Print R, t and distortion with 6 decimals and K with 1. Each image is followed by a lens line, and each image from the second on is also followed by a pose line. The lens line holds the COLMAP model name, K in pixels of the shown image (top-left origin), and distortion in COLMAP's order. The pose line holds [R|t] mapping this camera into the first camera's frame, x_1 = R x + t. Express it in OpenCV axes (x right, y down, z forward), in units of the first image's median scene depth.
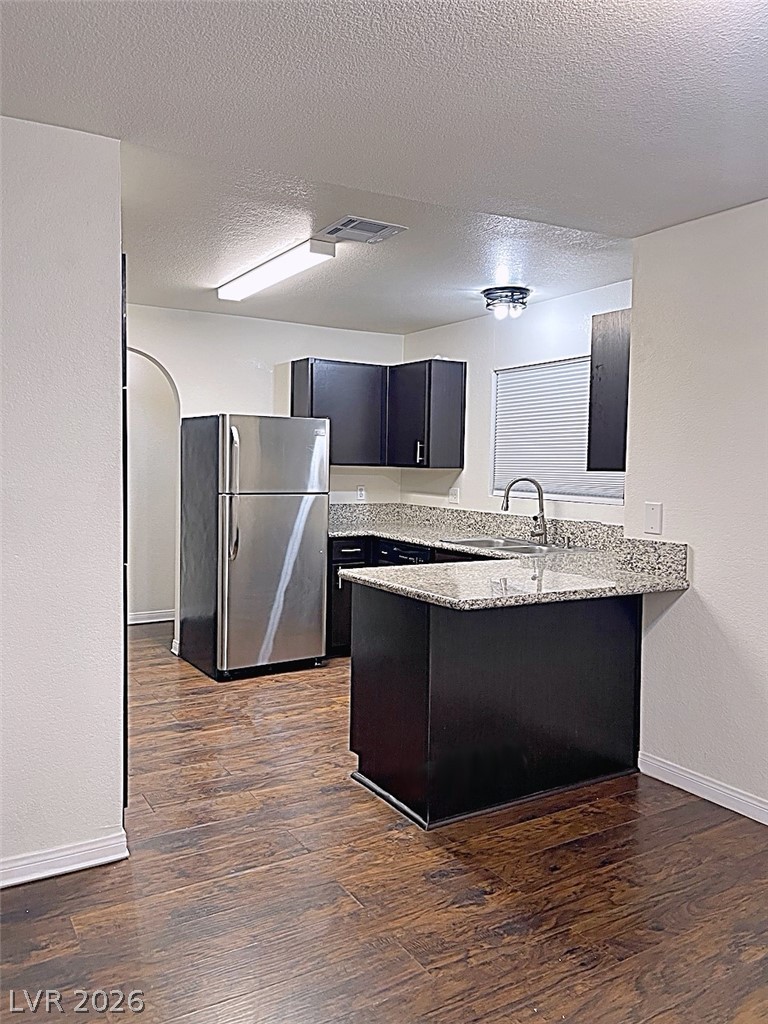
lens RADIAL K [[795.3, 0, 380.9], [0, 795.3, 514.1], [0, 0, 1]] dist [0.036659, -0.005106]
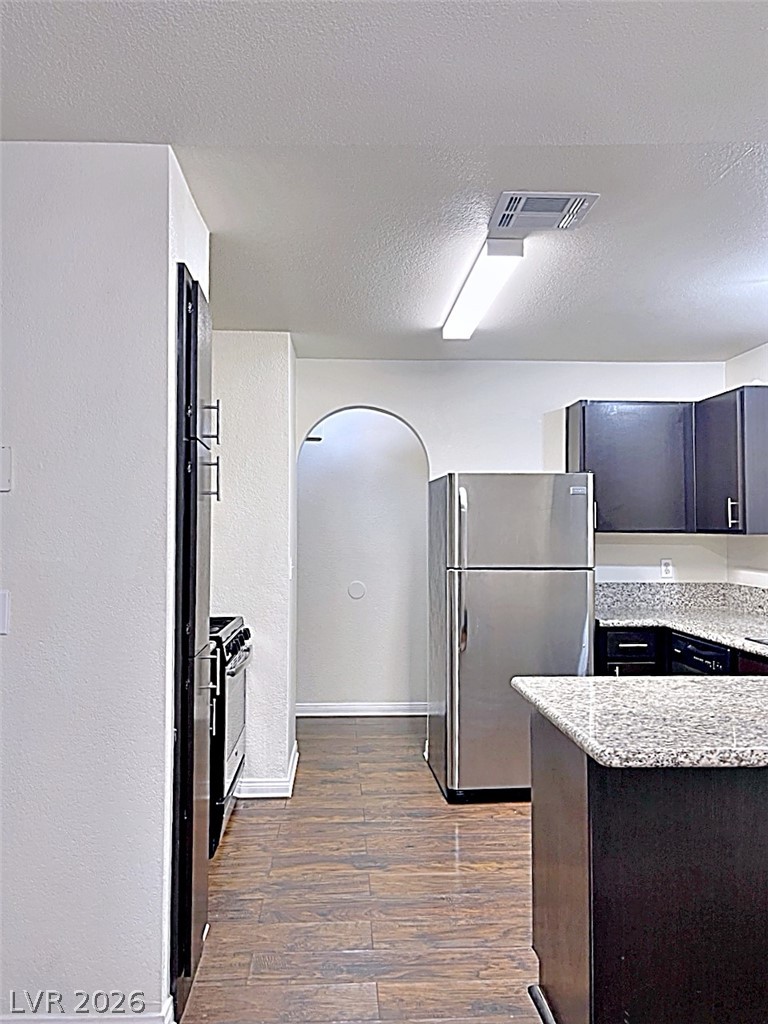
lens RADIAL K [[829.3, 0, 382.5], [0, 829.3, 505.9], [0, 0, 1]] dist [0.038303, -0.008354]
pose [[0.879379, -0.032348, -0.475022, 0.149090], [-0.015666, 0.995183, -0.096771, -0.006215], [0.475865, 0.092540, 0.874637, 0.206369]]
